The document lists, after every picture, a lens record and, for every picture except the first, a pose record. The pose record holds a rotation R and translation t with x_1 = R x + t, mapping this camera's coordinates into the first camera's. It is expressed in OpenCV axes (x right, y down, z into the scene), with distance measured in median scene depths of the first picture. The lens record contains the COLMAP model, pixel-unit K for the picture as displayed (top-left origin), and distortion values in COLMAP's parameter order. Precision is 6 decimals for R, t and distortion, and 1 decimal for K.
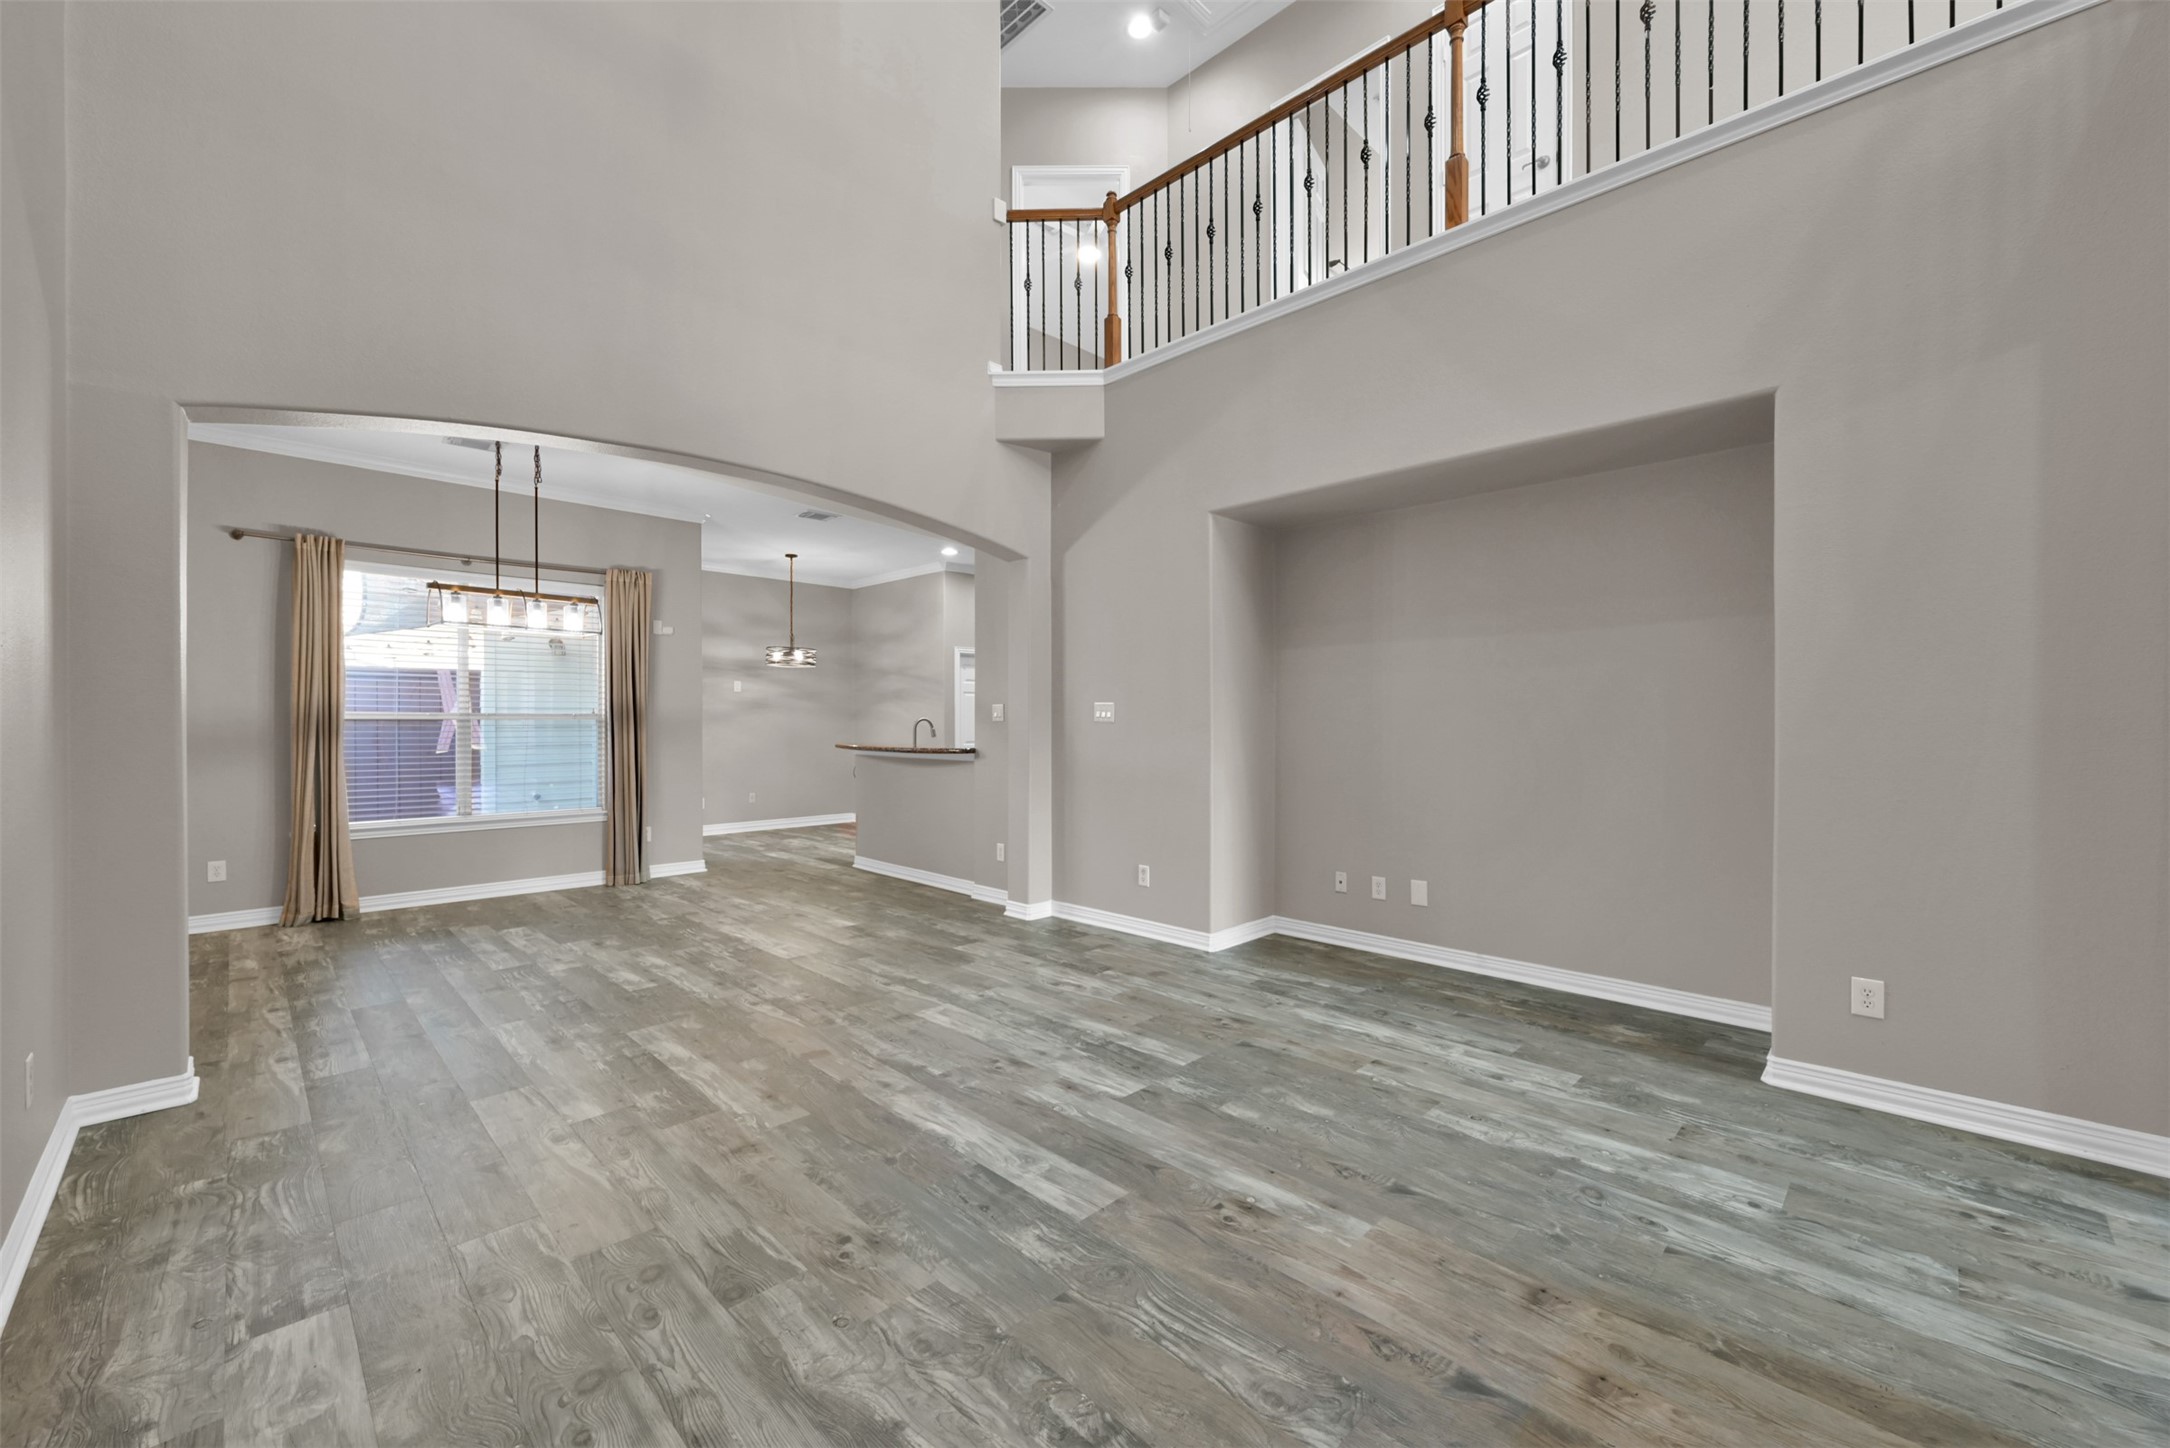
lens RADIAL K [[831.6, 0, 1085.0], [0, 831.6, 724.0], [0, 0, 1]] dist [-0.000880, -0.000011]
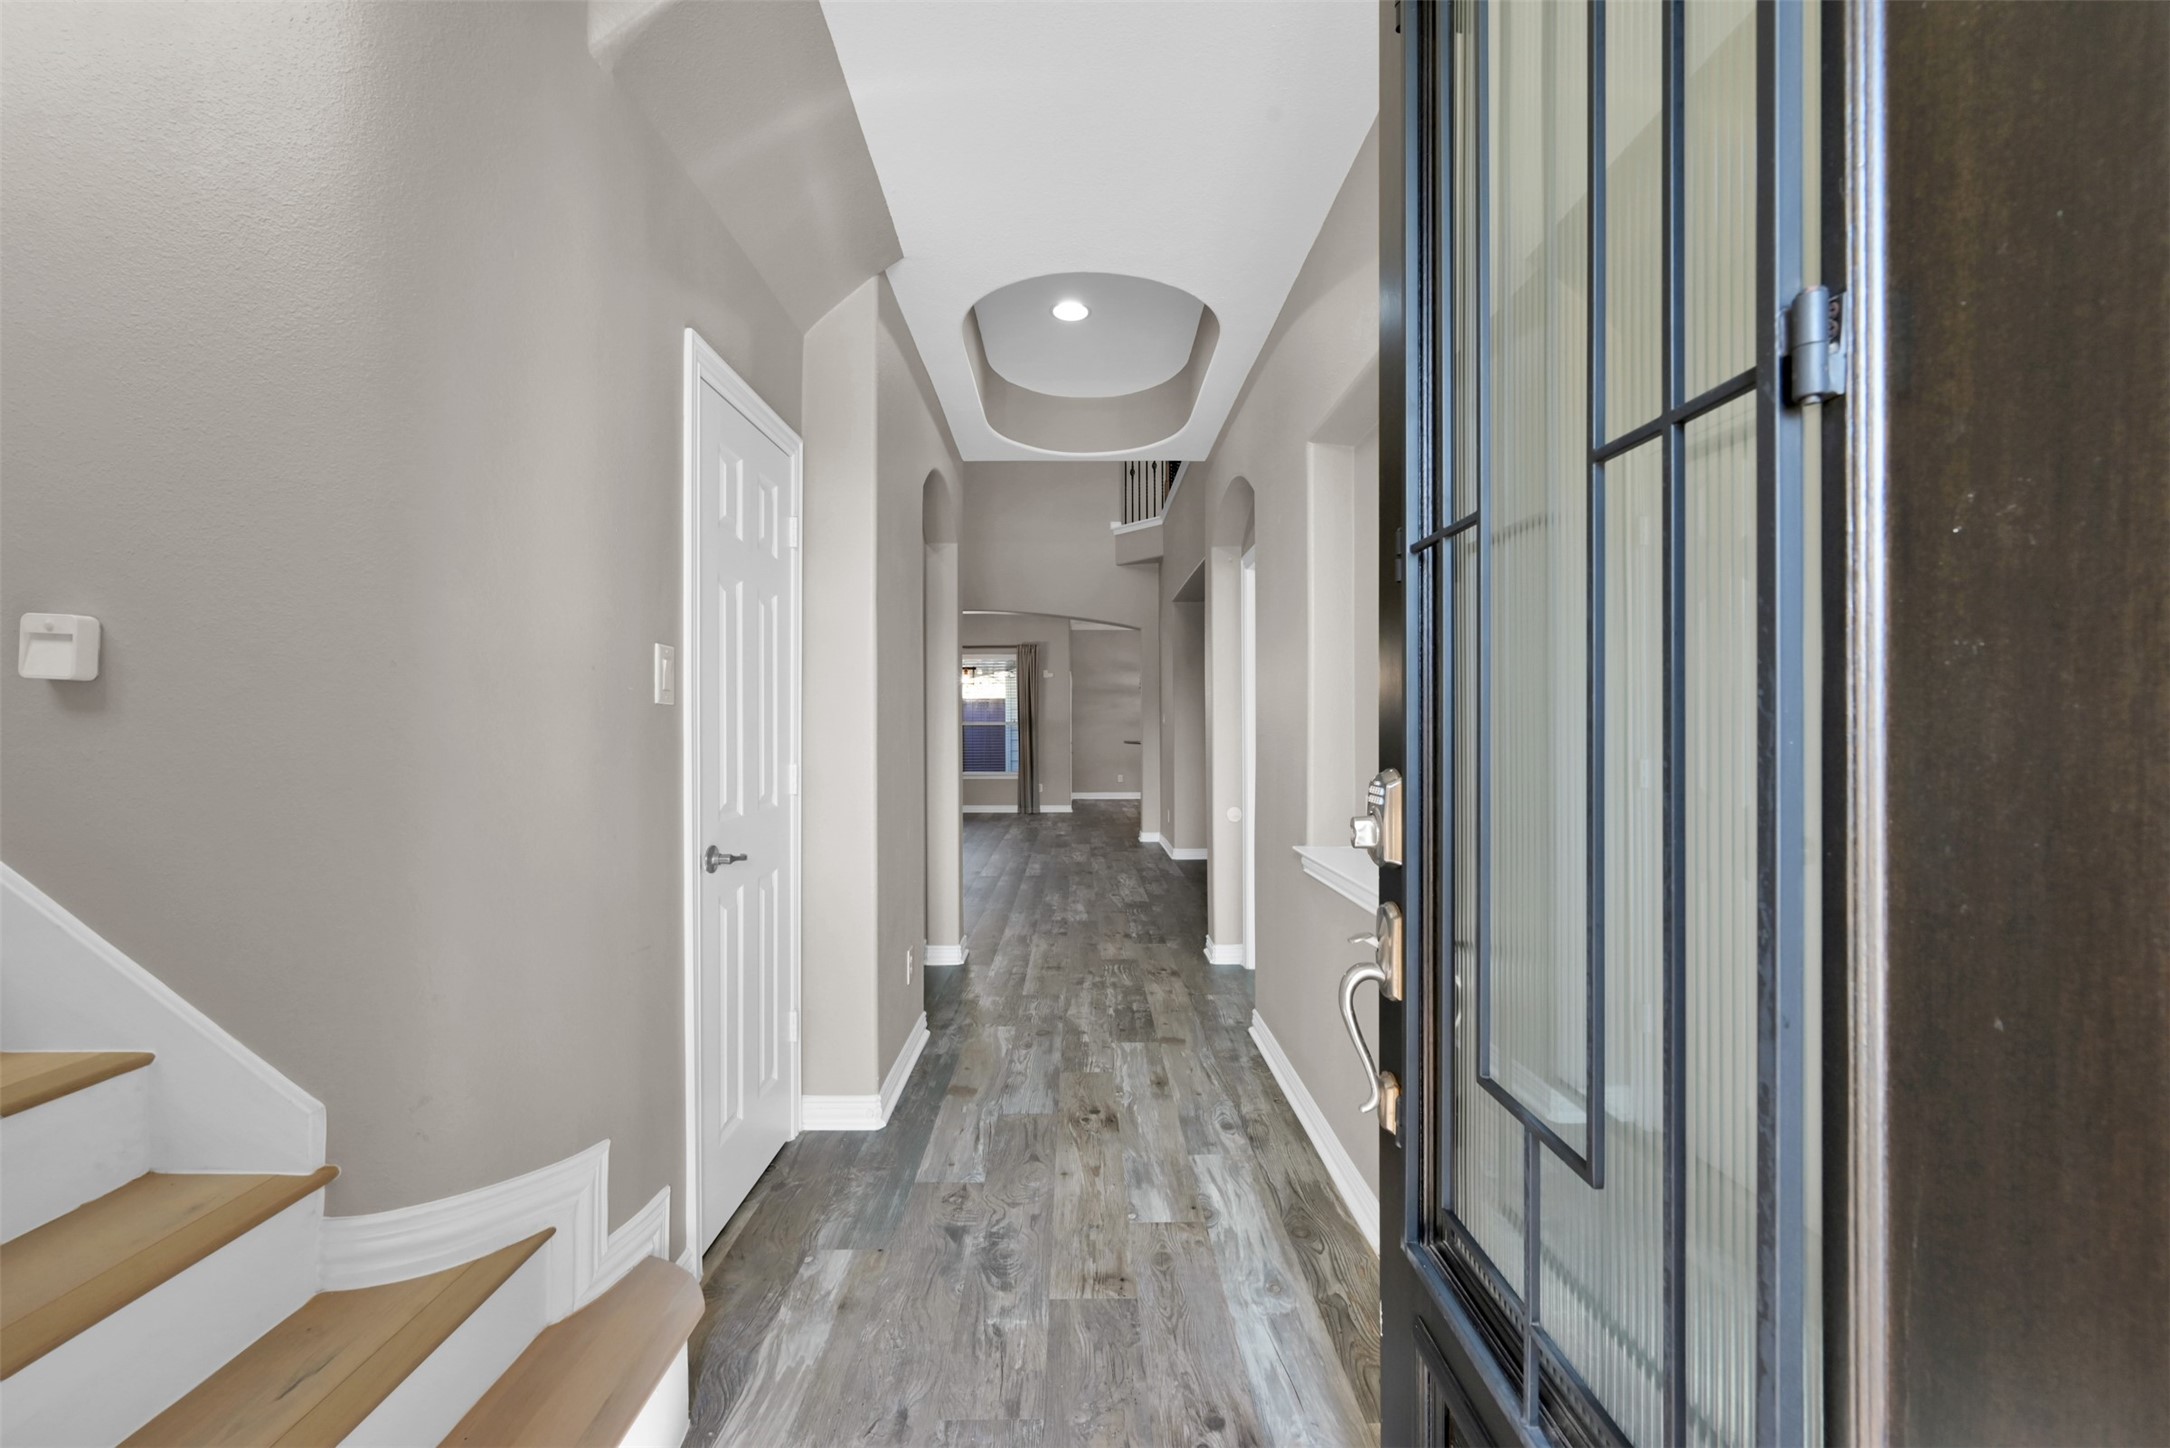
lens RADIAL K [[859.3, 0, 1091.2], [0, 859.3, 726.2], [0, 0, 1]] dist [0.000599, 0.000411]
pose [[0.715186, -0.006511, -0.698904, 0.888079], [-0.001973, 0.999934, -0.011335, 0.018920], [0.698931, 0.009486, 0.715126, -0.270788]]
